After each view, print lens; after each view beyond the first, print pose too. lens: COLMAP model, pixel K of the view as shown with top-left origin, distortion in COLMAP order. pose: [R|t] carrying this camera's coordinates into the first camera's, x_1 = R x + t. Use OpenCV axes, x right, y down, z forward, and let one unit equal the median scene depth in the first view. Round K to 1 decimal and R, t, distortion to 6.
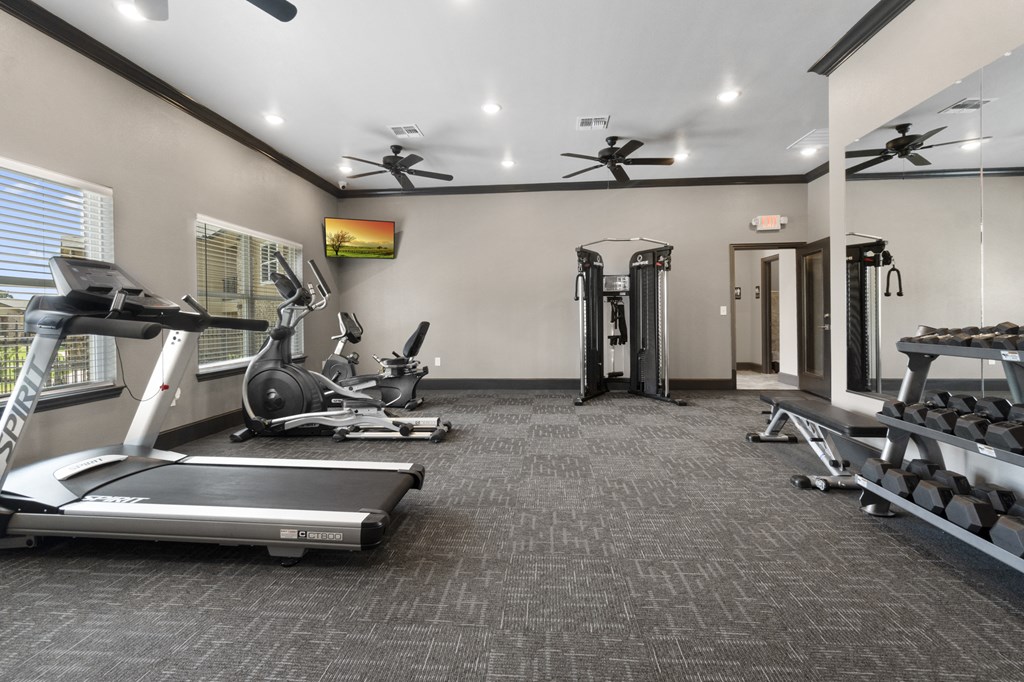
lens RADIAL K [[455.7, 0, 507.8], [0, 455.7, 321.0], [0, 0, 1]] dist [0.000244, 0.001388]
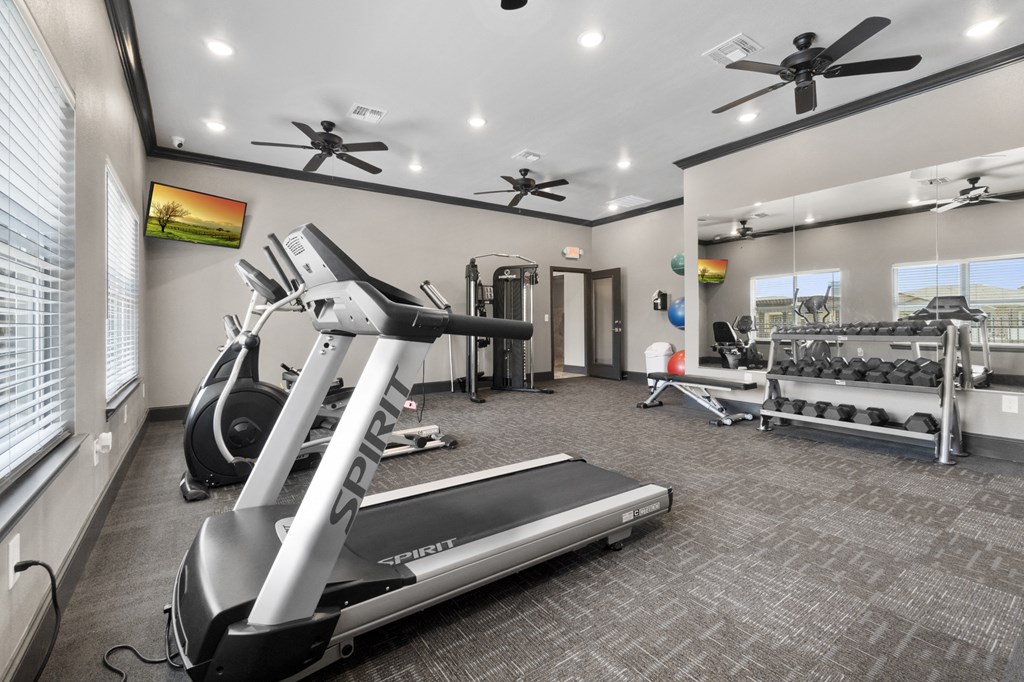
lens RADIAL K [[453.7, 0, 508.8], [0, 453.7, 329.1], [0, 0, 1]] dist [0.010680, 0.000035]
pose [[0.754304, -0.004102, 0.656513, -0.777156], [0.003869, 0.999991, 0.001802, 0.009514], [-0.656514, 0.001181, 0.754313, 0.204163]]
